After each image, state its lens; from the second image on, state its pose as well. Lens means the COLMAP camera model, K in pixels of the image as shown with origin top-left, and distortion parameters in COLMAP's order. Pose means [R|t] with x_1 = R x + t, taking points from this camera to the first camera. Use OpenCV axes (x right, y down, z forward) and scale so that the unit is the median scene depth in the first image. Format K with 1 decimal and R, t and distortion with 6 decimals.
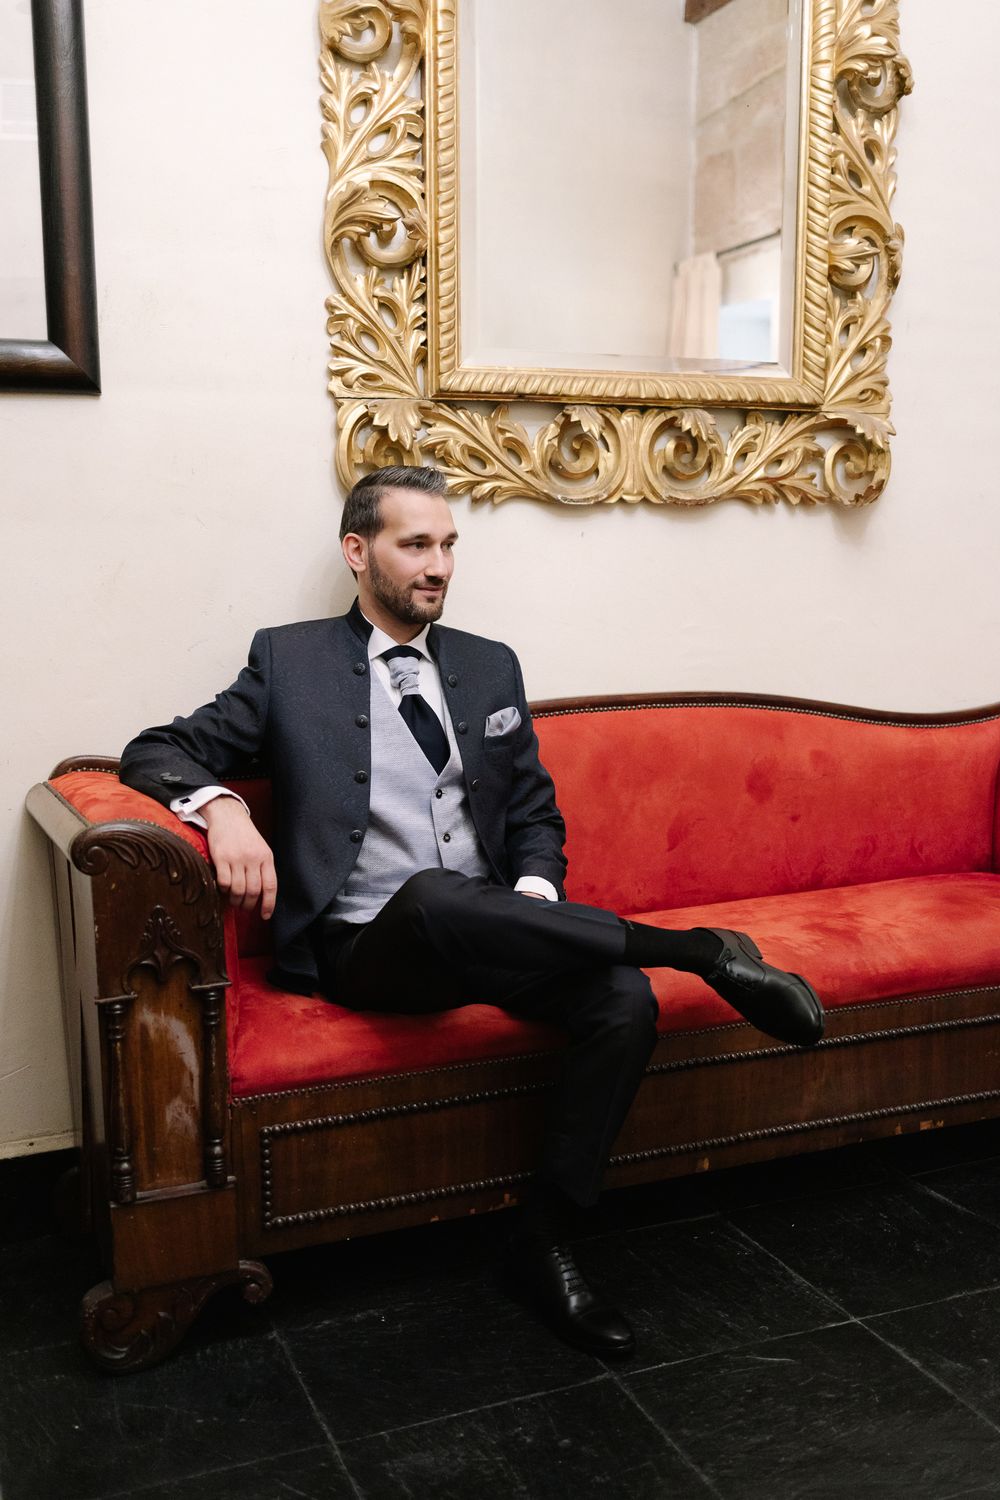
lens RADIAL K [[1496.0, 0, 499.3], [0, 1496.0, 753.8], [0, 0, 1]] dist [0.010685, 0.000000]
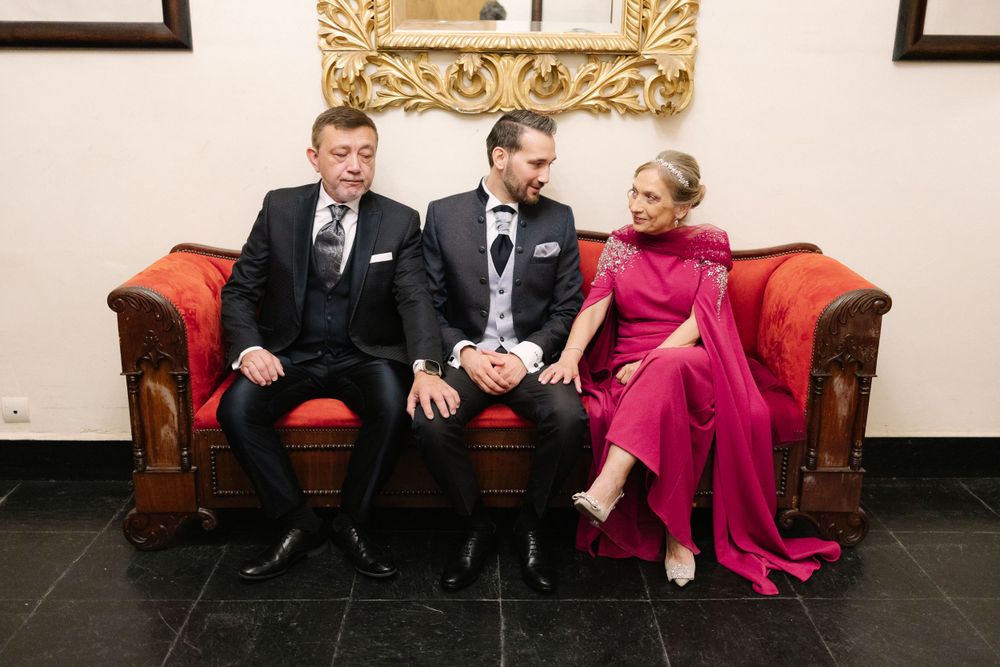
lens RADIAL K [[997.3, 0, 498.5], [0, 997.3, 333.2], [0, 0, 1]] dist [0.010685, 0.000000]
pose [[0.933969, 0.115869, -0.338049, 0.500650], [-0.066849, 0.985925, 0.153241, -0.099248], [0.351047, -0.120524, 0.928569, -0.057867]]
